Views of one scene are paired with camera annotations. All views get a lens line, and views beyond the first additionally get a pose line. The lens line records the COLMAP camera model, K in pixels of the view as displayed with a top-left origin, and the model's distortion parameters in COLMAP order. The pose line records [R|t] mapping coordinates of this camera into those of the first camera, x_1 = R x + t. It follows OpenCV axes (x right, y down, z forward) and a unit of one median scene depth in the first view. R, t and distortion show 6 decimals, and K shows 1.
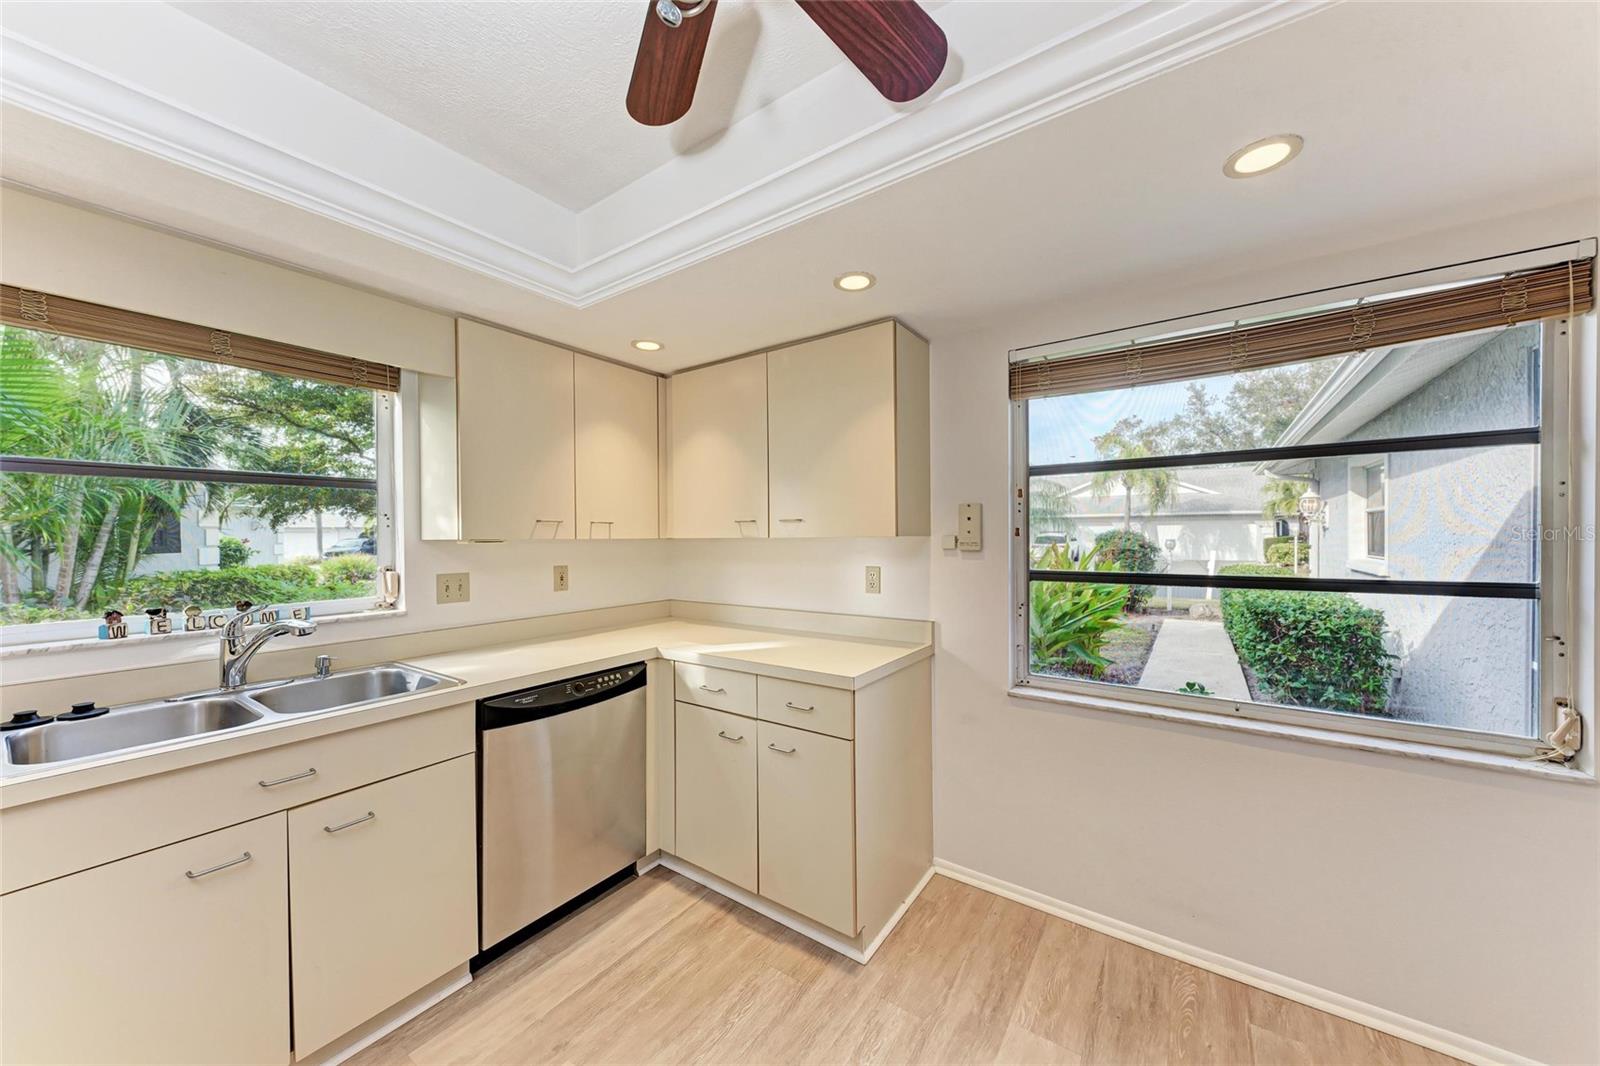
lens RADIAL K [[566.2, 0, 802.8], [0, 566.2, 538.0], [0, 0, 1]] dist [0.000946, 0.000058]
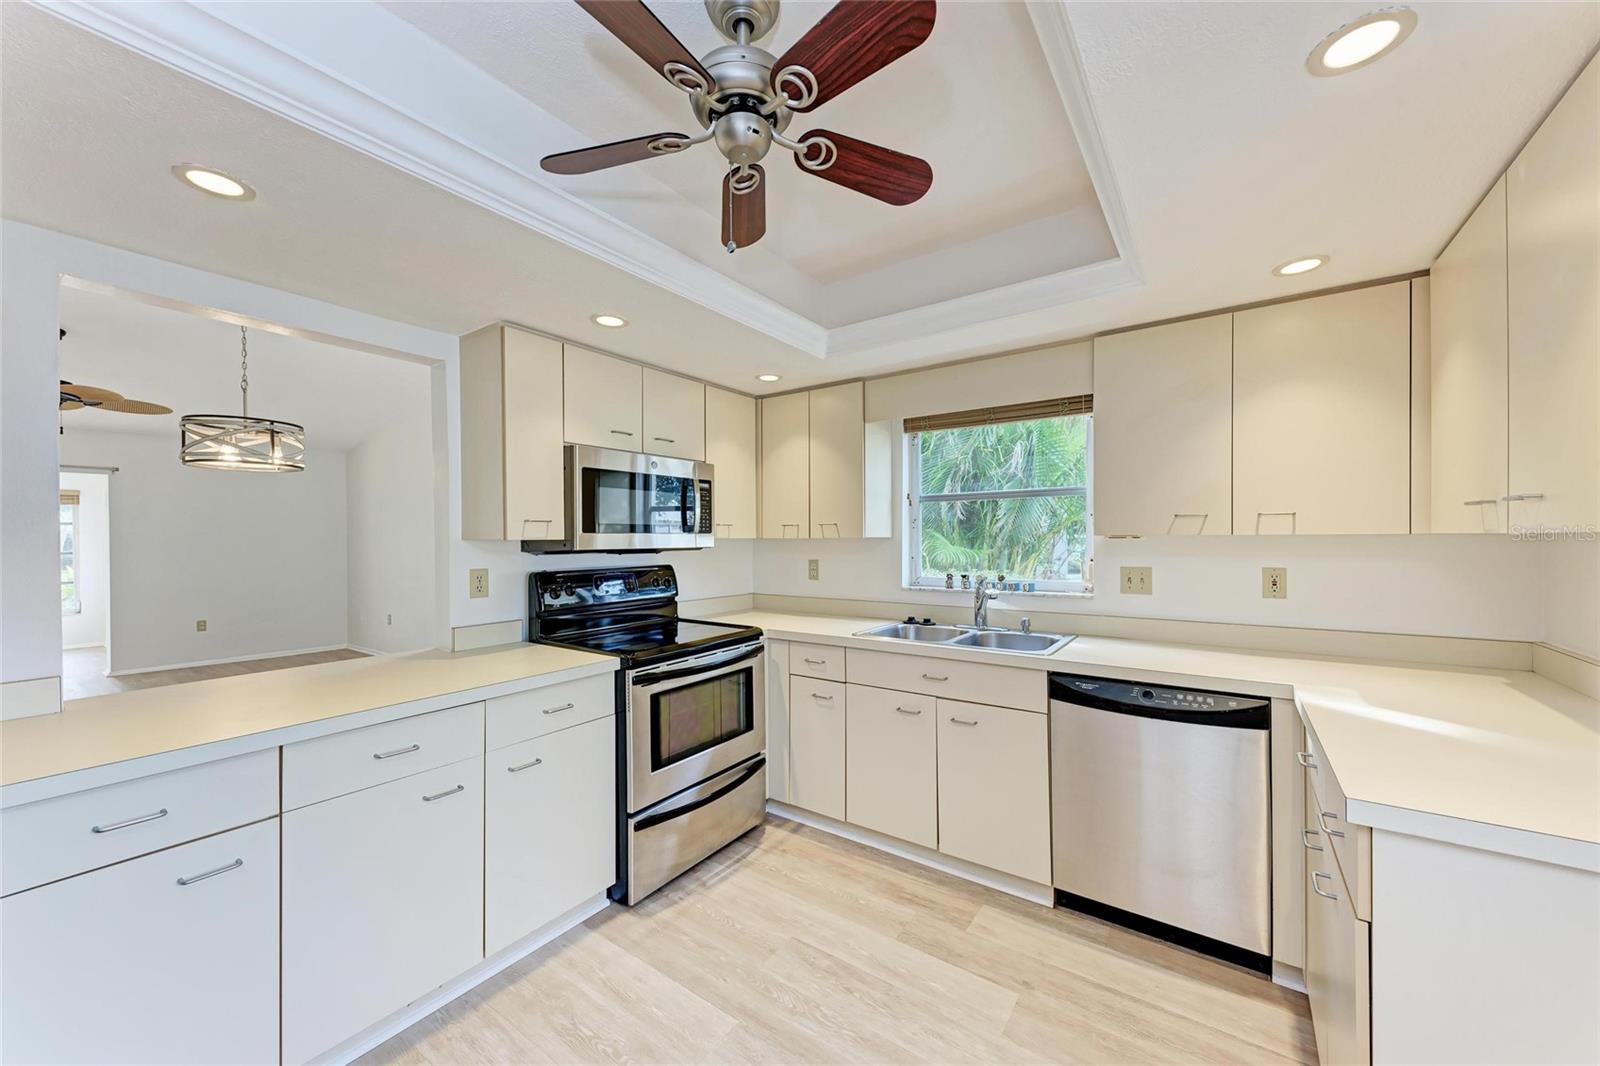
lens RADIAL K [[580.0, 0, 800.0], [0, 580.0, 533.0], [0, 0, 1]] dist [0.001334, 0.000126]
pose [[-0.018051, -0.001719, -0.999836, 0.640552], [0.005828, 0.999981, -0.001824, -0.004238], [0.999820, -0.005860, -0.018041, 0.494774]]
